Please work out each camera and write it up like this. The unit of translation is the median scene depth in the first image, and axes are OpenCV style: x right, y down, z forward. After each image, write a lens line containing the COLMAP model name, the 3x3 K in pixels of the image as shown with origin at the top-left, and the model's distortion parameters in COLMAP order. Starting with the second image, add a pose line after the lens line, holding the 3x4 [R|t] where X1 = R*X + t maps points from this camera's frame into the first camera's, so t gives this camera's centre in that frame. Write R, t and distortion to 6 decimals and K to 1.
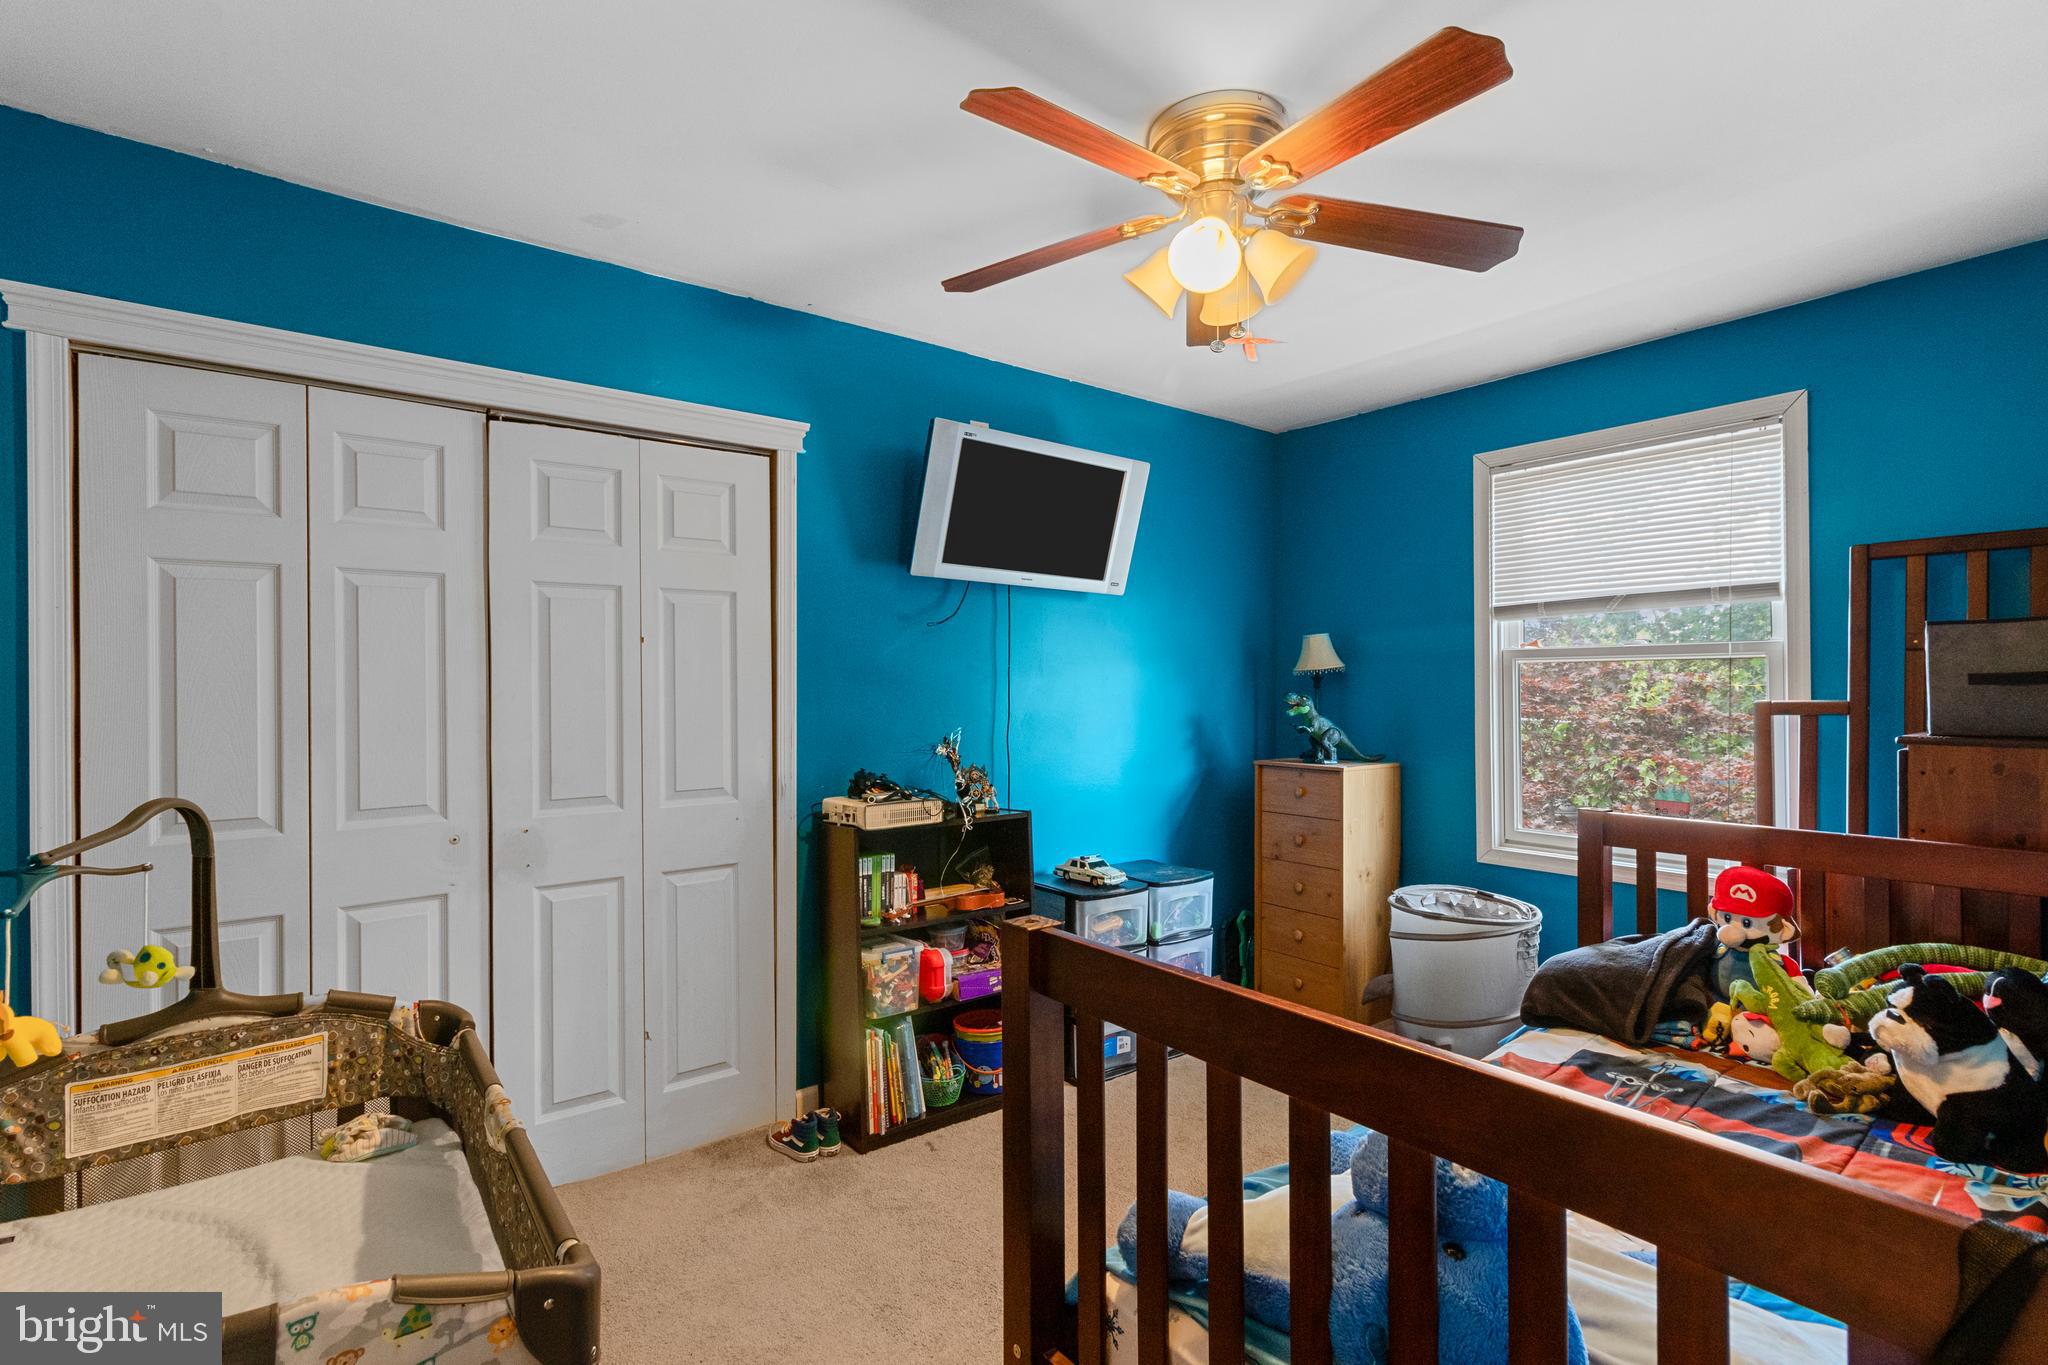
lens RADIAL K [[962.1, 0, 1014.9], [0, 962.1, 685.6], [0, 0, 1]] dist [-0.000025, -0.000002]
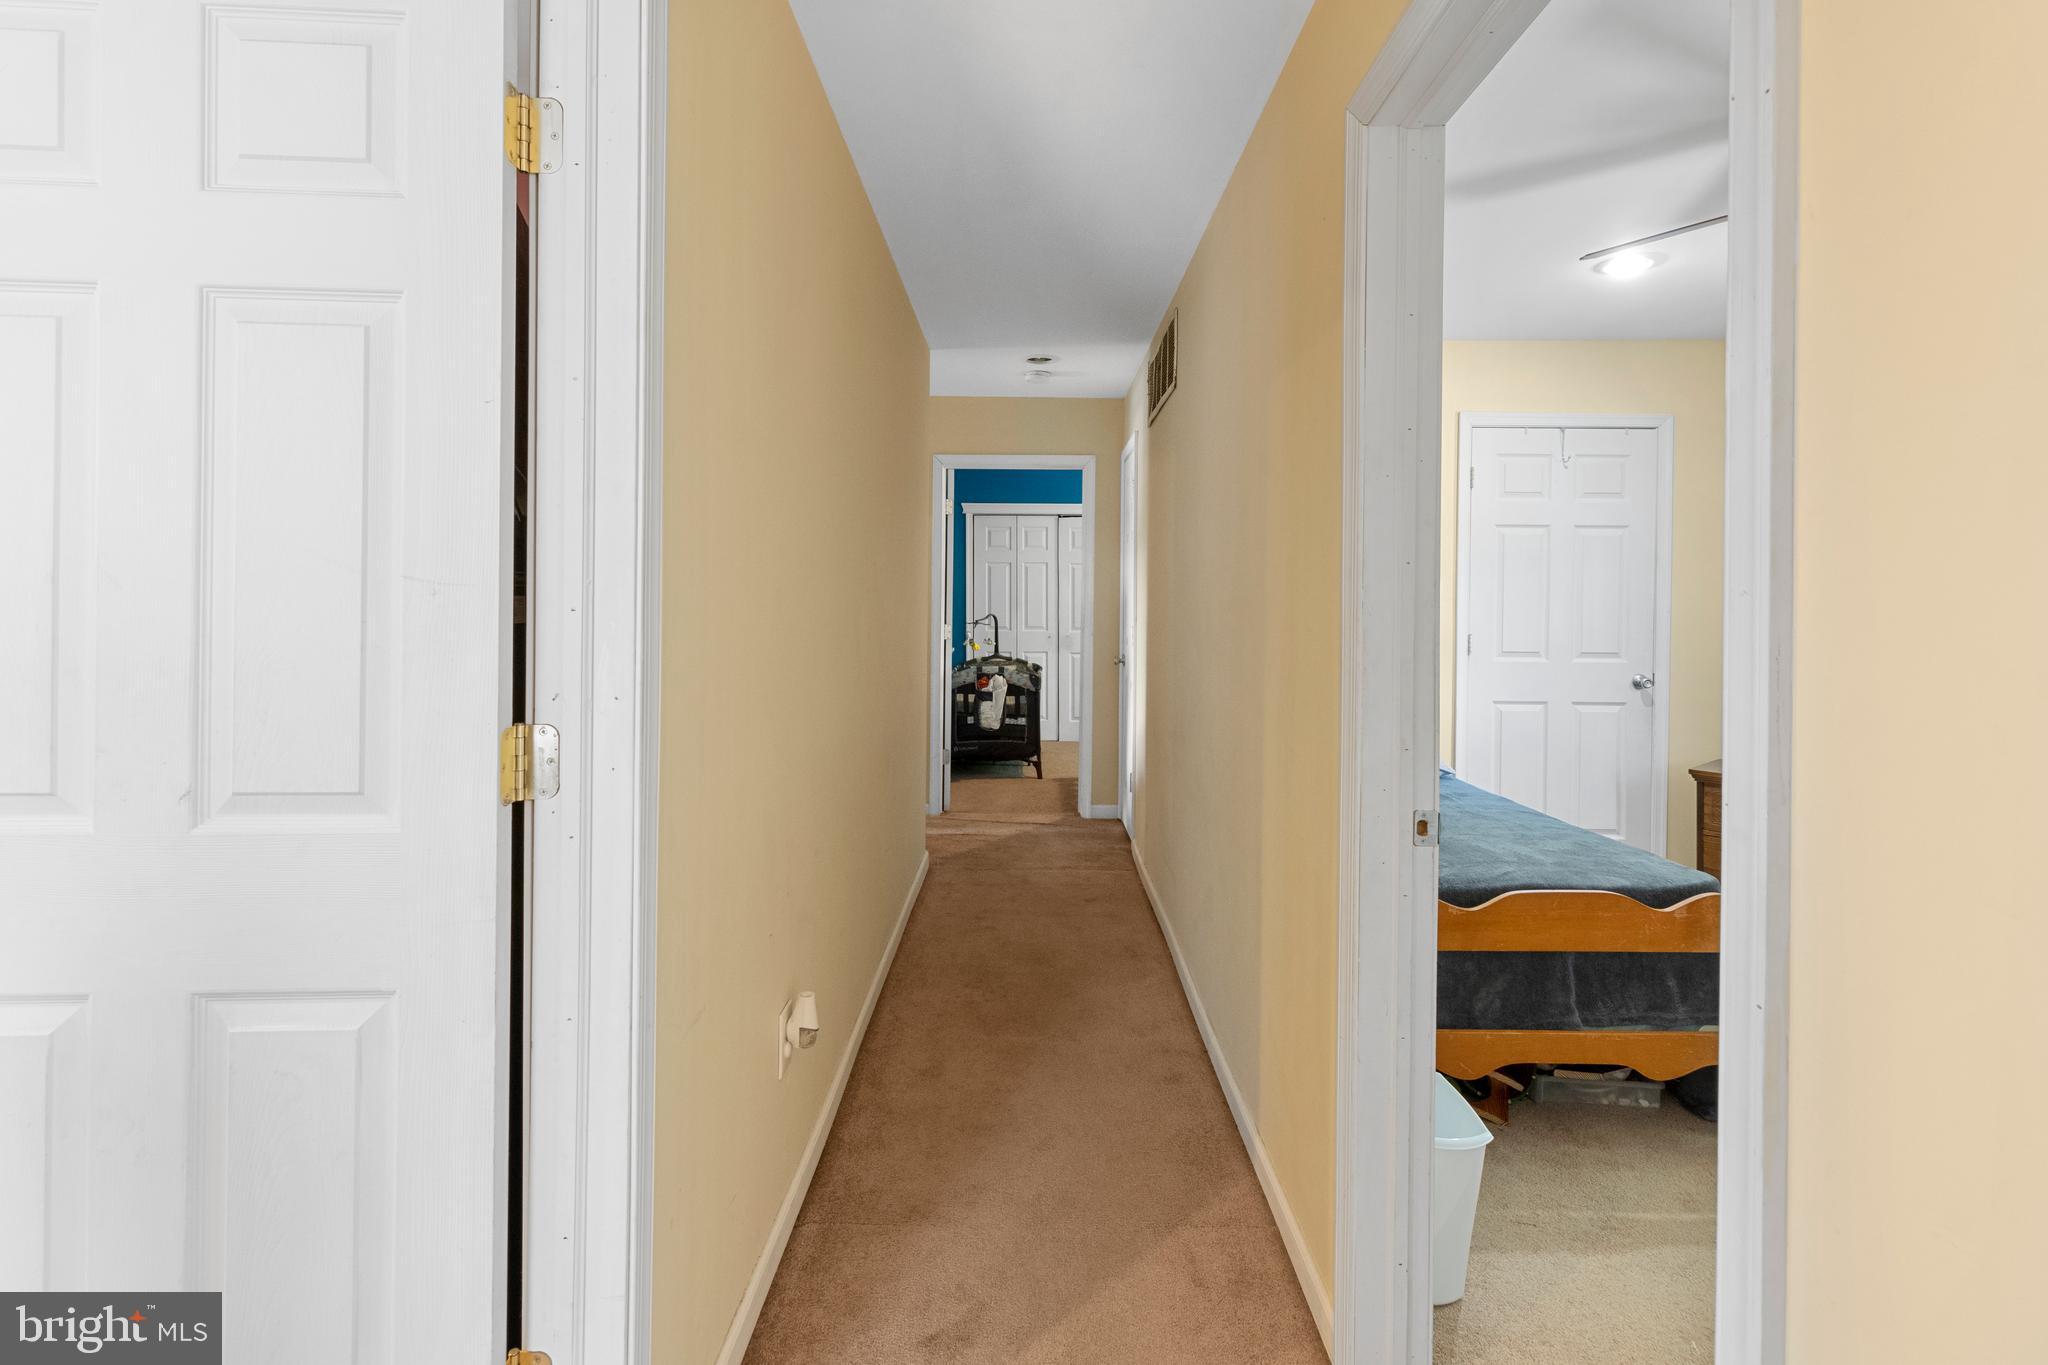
lens RADIAL K [[962.1, 0, 1030.4], [0, 962.1, 596.5], [0, 0, 1]] dist [-0.000025, -0.000002]
pose [[0.793815, 0.008142, -0.608105, 1.683206], [-0.009734, 0.999952, 0.000682, 0.010001], [0.608081, 0.005378, 0.793856, -2.063283]]
